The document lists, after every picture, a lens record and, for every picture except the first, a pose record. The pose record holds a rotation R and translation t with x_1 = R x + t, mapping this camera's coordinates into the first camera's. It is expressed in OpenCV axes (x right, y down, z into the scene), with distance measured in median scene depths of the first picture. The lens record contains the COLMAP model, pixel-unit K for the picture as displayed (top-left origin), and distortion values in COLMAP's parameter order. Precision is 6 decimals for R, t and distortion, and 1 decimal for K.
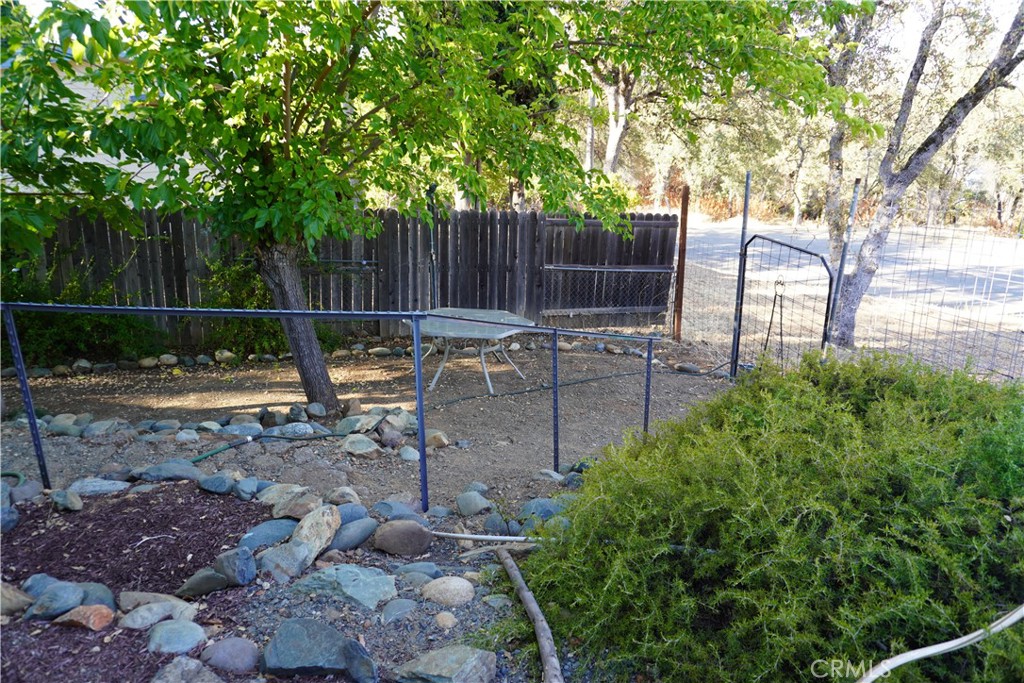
lens RADIAL K [[687.4, 0, 507.2], [0, 687.4, 345.4], [0, 0, 1]] dist [-0.041527, 0.037048]
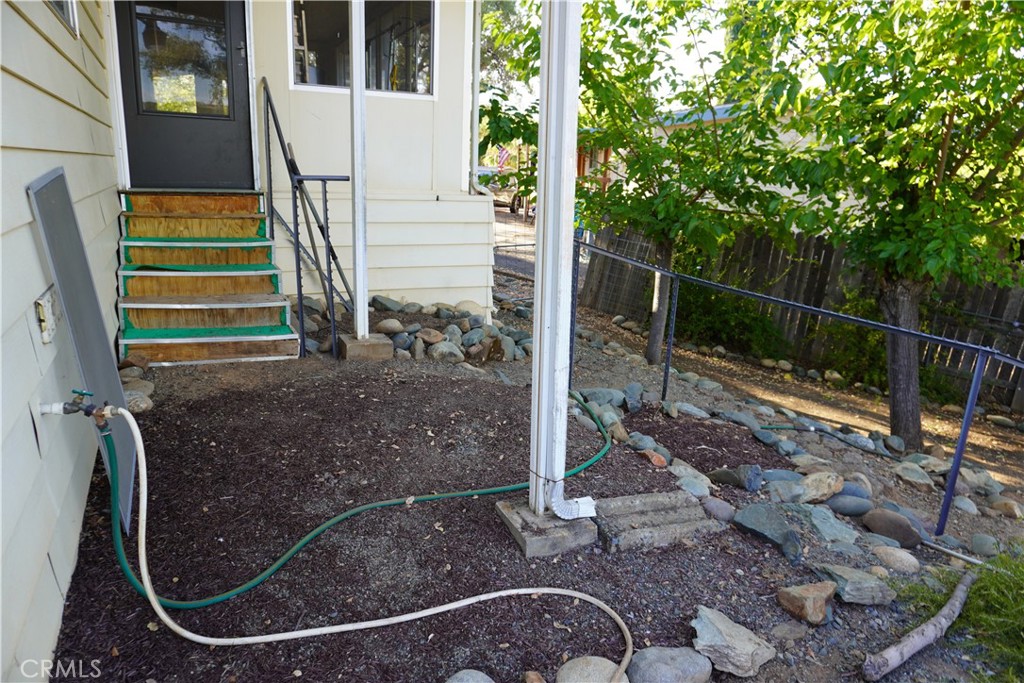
lens RADIAL K [[687.4, 0, 507.2], [0, 687.4, 345.4], [0, 0, 1]] dist [-0.041527, 0.037048]
pose [[0.598836, 0.240758, -0.763827, 0.144321], [-0.284349, 0.955522, 0.078252, 0.048792], [0.748693, 0.170333, 0.640660, -0.140723]]
